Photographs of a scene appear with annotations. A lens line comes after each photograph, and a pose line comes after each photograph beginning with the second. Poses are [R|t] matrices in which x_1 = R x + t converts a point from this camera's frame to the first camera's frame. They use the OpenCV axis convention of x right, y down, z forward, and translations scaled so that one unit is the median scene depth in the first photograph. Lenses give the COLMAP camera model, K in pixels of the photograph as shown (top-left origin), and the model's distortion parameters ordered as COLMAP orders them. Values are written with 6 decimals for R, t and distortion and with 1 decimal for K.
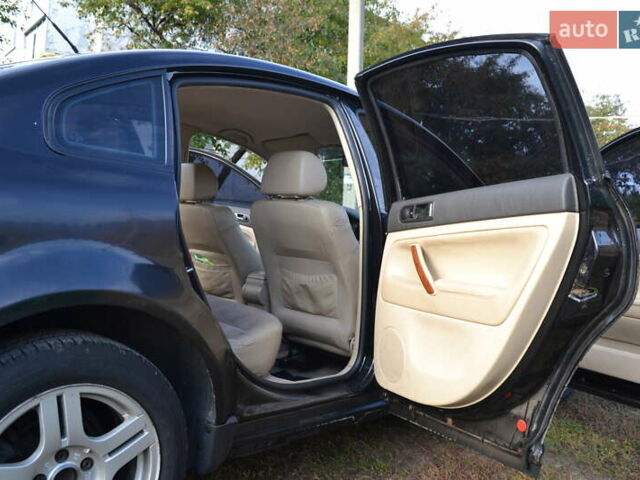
lens RADIAL K [[575.5, 0, 320.0], [0, 575.5, 240.0], [0, 0, 1]] dist [-0.081756, -0.000691]
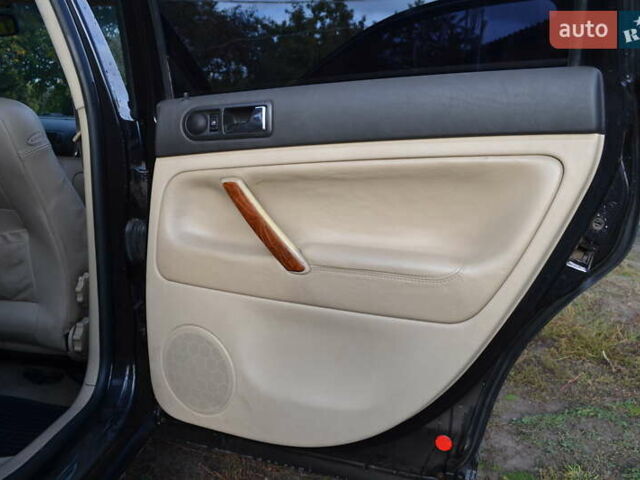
lens RADIAL K [[575.5, 0, 320.0], [0, 575.5, 240.0], [0, 0, 1]] dist [-0.081756, -0.000691]
pose [[0.768900, -0.150001, 0.621525, -0.126057], [0.023616, 0.978090, 0.206840, -0.049264], [-0.638933, -0.144361, 0.755595, 0.513180]]
